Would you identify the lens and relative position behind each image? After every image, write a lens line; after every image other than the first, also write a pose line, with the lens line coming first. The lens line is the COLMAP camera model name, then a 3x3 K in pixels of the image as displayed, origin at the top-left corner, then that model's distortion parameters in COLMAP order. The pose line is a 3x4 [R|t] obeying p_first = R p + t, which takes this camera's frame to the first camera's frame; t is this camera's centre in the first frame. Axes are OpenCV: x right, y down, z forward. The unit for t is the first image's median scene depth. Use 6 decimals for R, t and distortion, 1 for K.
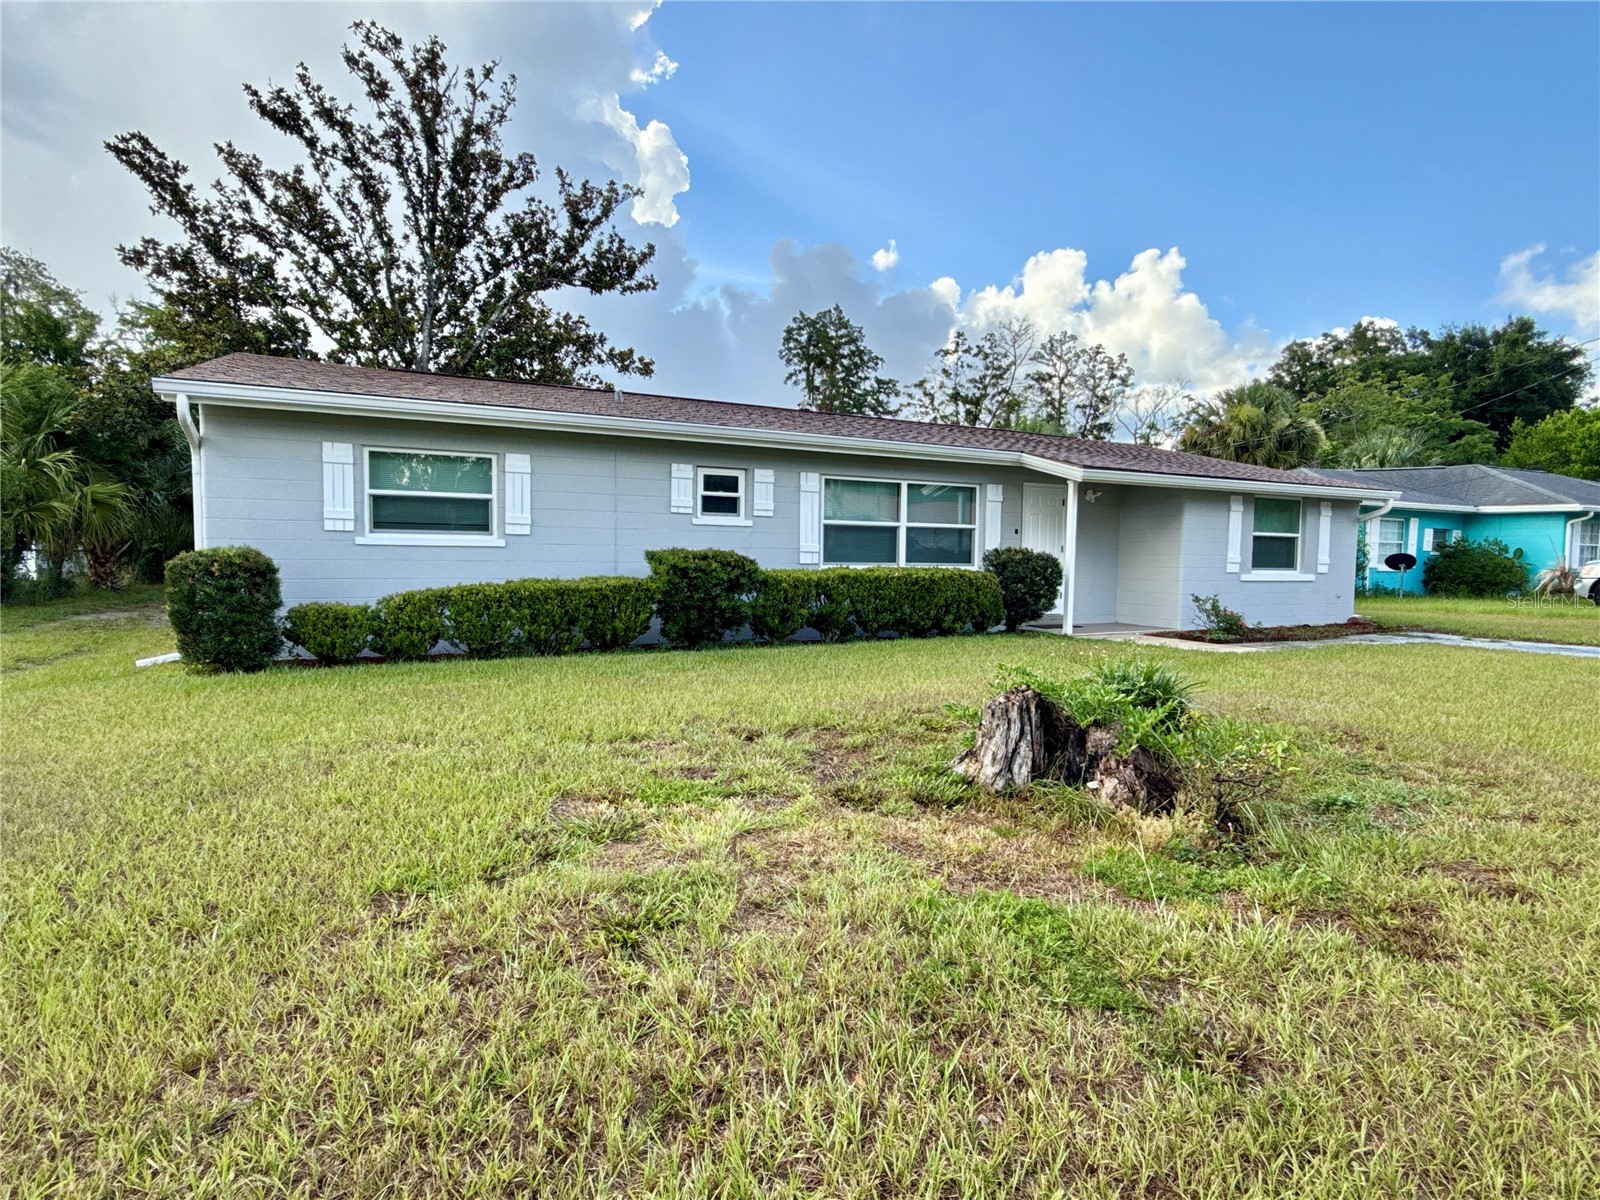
lens RADIAL K [[832.3, 0, 801.3], [0, 832.3, 605.6], [0, 0, 1]] dist [0.004100, 0.000363]
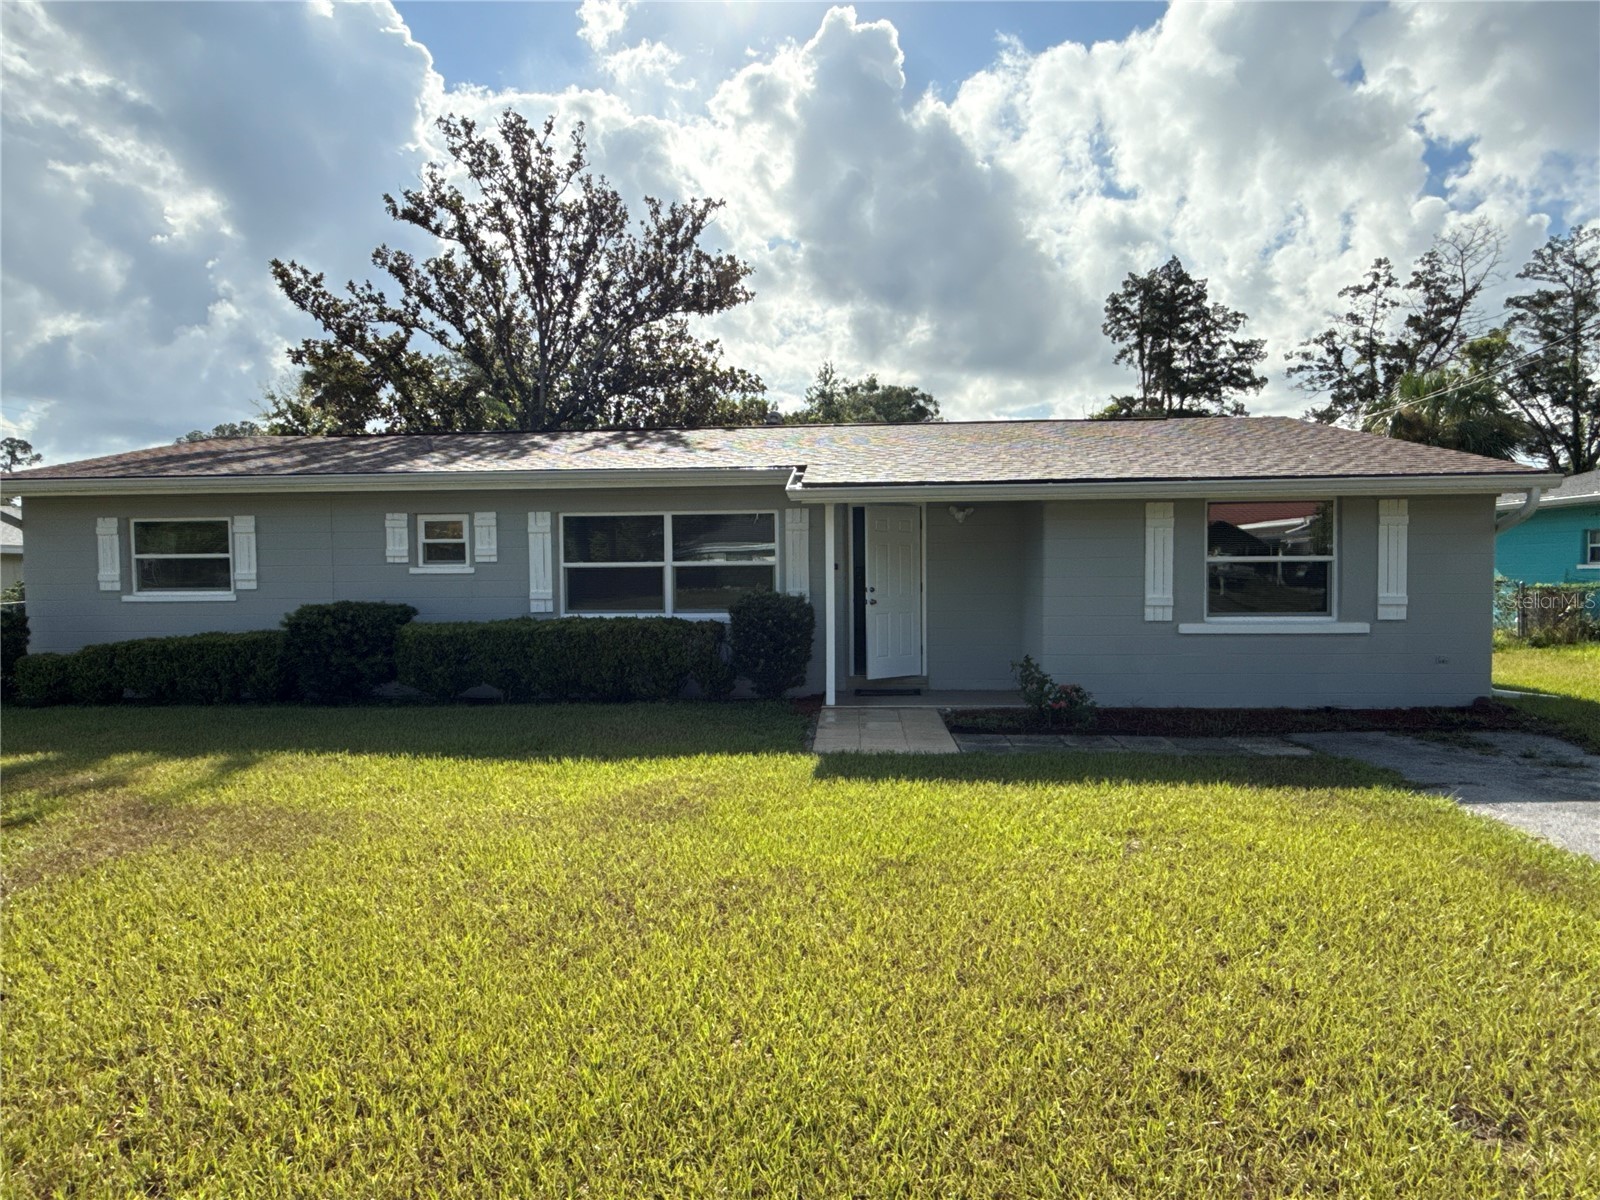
lens RADIAL K [[934.8, 0, 798.8], [0, 934.8, 601.5], [0, 0, 1]] dist [0.004890, -0.000260]
pose [[0.860126, -0.003950, -0.510066, 0.481249], [-0.010177, 0.999638, -0.024904, -0.025560], [0.509980, 0.026611, 0.859775, 0.174405]]
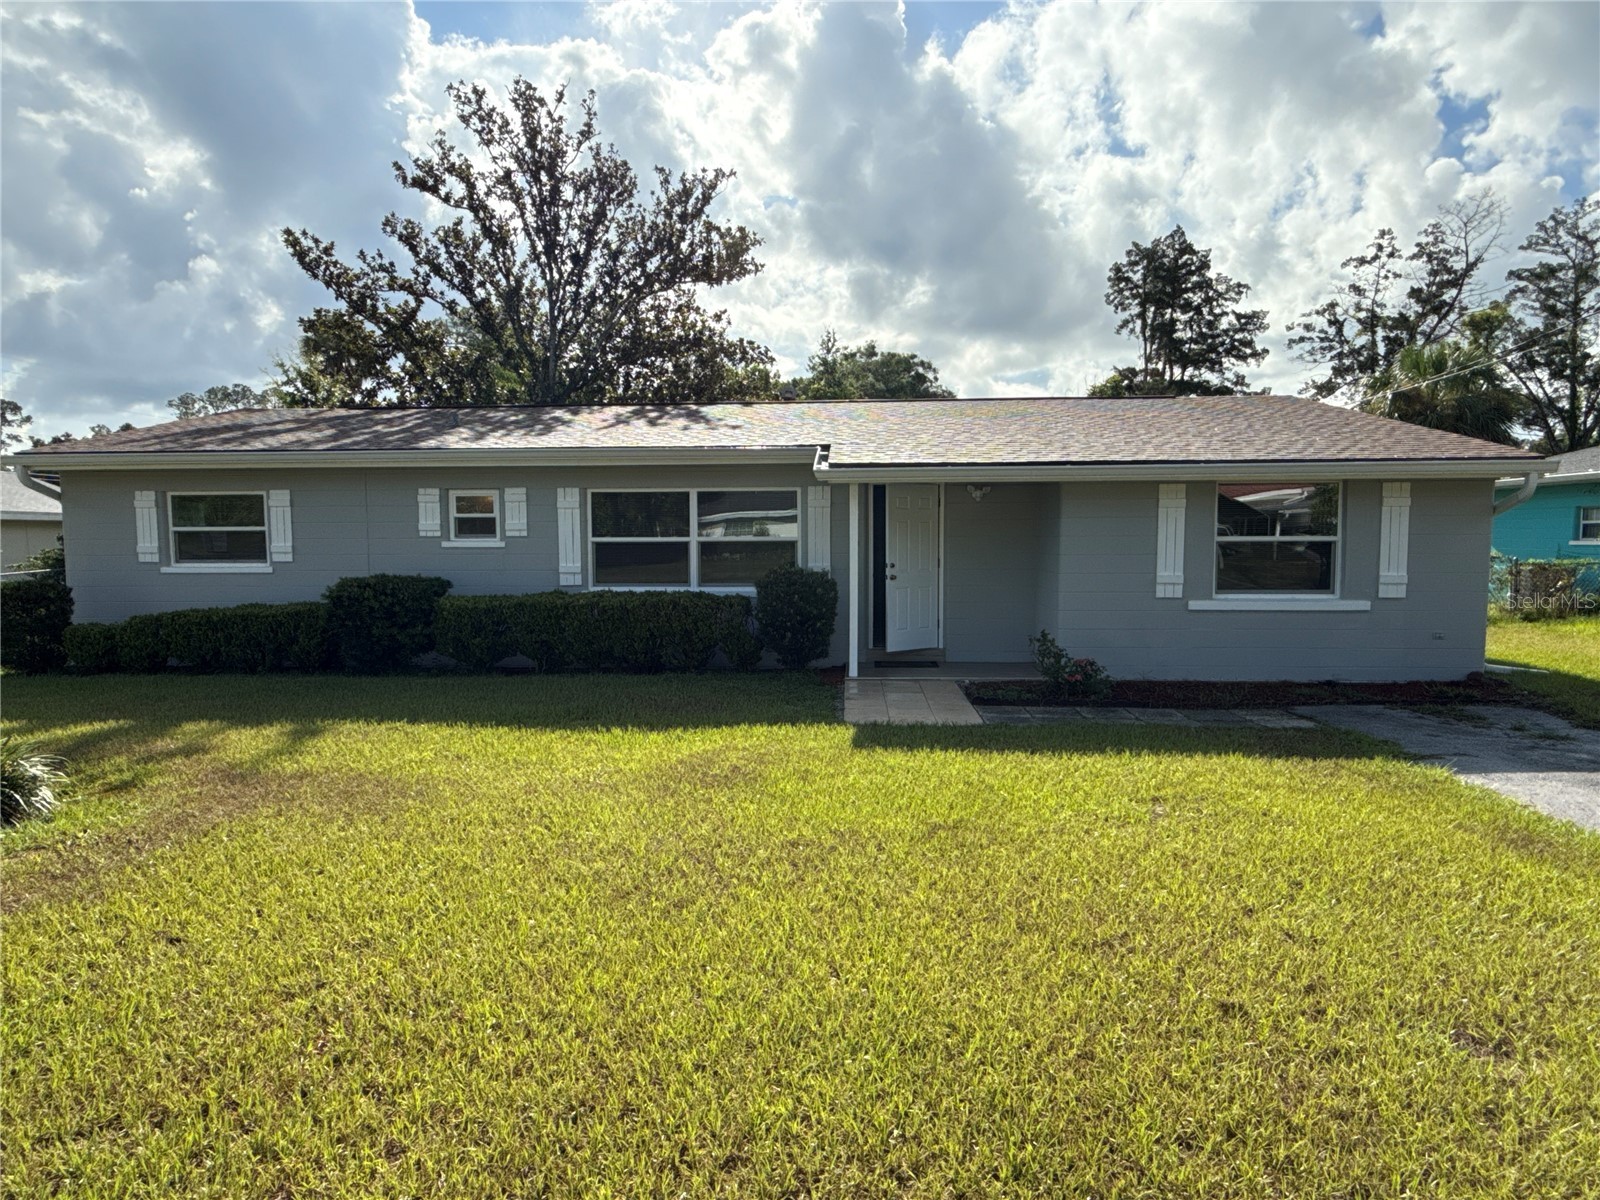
lens RADIAL K [[934.8, 0, 798.8], [0, 934.8, 602.0], [0, 0, 1]] dist [0.004890, -0.000260]
pose [[0.863319, 0.018622, -0.504315, 0.475992], [-0.014670, 0.999823, 0.011805, -0.030648], [0.504445, -0.002793, 0.863439, 0.145856]]
